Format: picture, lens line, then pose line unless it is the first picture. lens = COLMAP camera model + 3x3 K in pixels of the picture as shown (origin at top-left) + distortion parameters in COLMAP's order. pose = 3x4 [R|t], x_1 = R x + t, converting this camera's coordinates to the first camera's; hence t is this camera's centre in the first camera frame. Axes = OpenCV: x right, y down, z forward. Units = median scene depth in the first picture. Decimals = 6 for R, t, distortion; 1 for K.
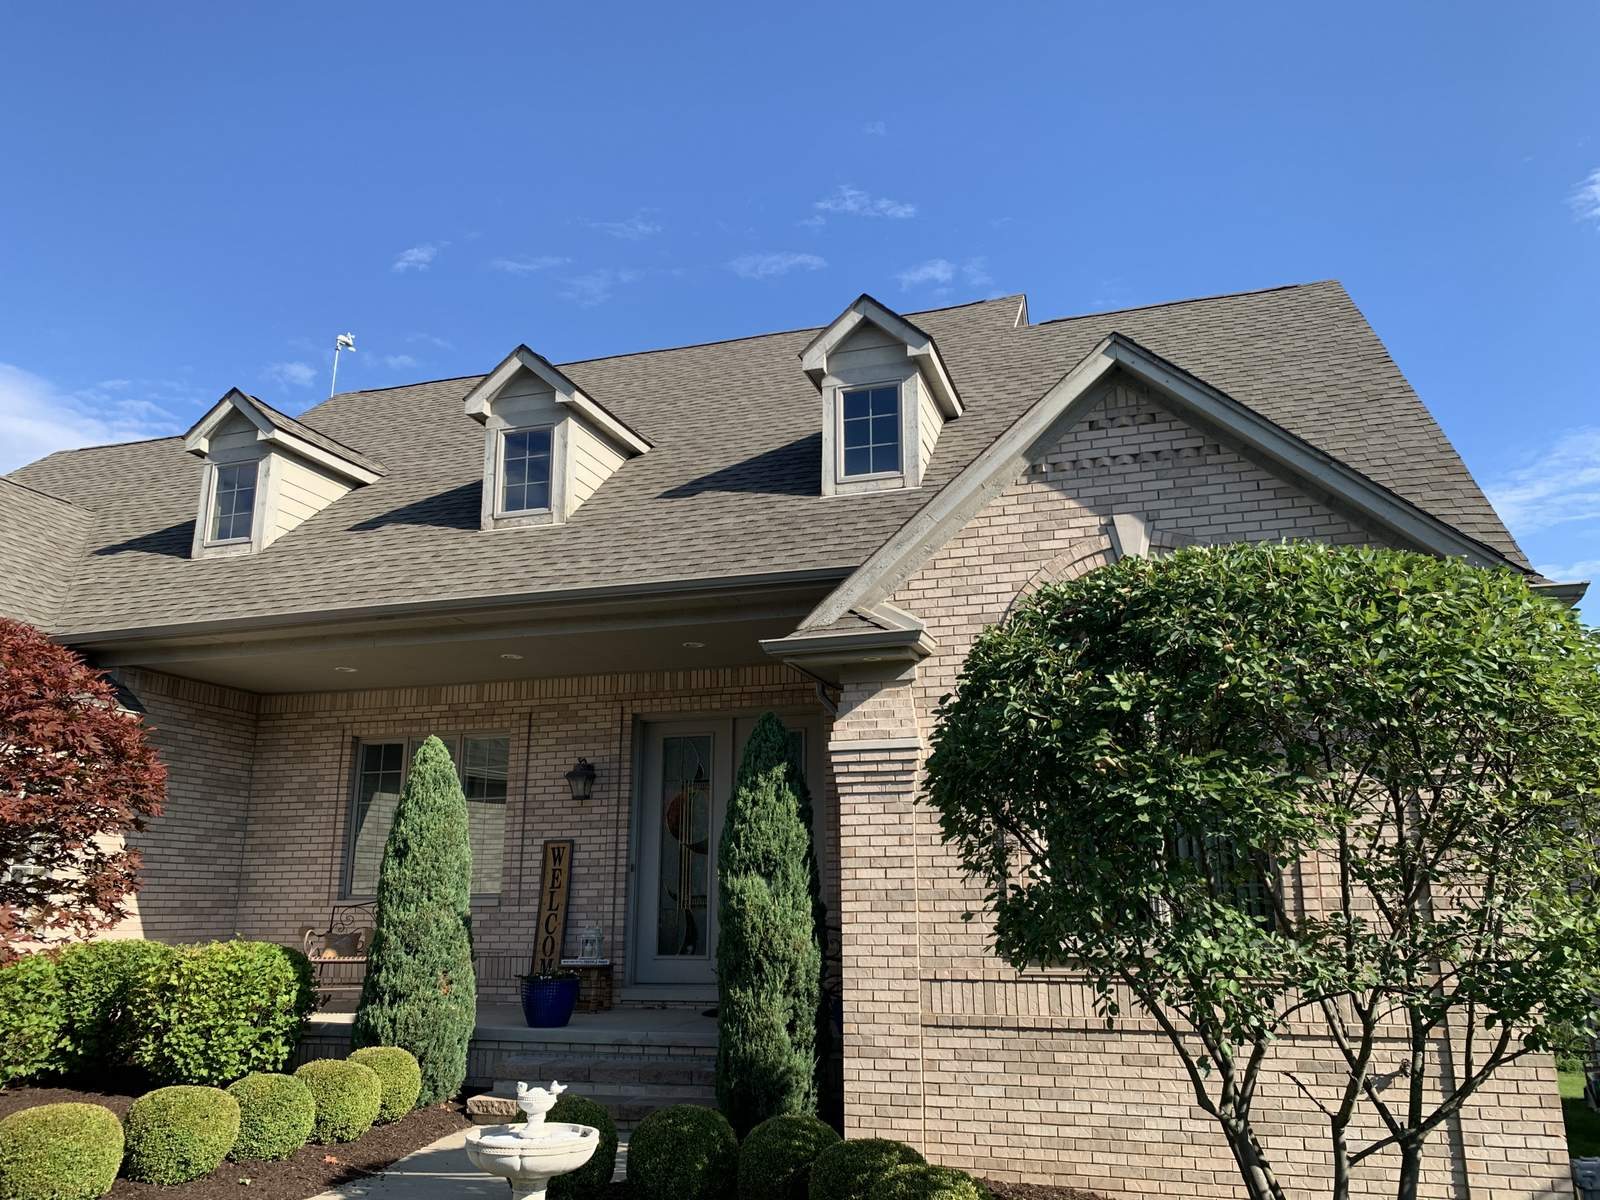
lens RADIAL K [[1217.5, 0, 803.7], [0, 1217.5, 599.2], [0, 0, 1]] dist [0.019171, -0.008194]
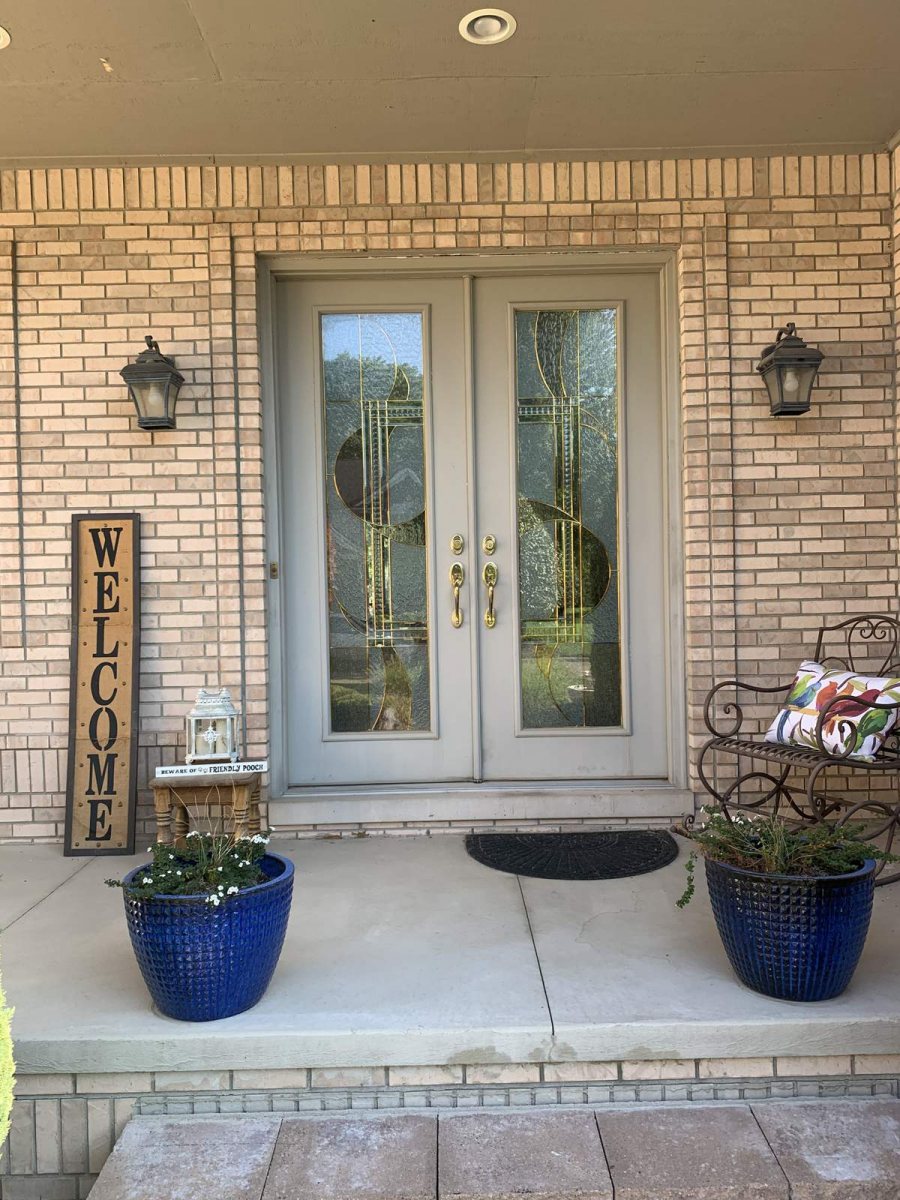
lens RADIAL K [[913.1, 0, 450.6], [0, 913.1, 630.3], [0, 0, 1]] dist [0.019171, -0.008194]
pose [[0.955669, -0.018899, 0.293837, -0.179202], [-0.061114, 0.963475, 0.260733, 0.140511], [-0.288033, -0.267132, 0.919607, 0.622064]]
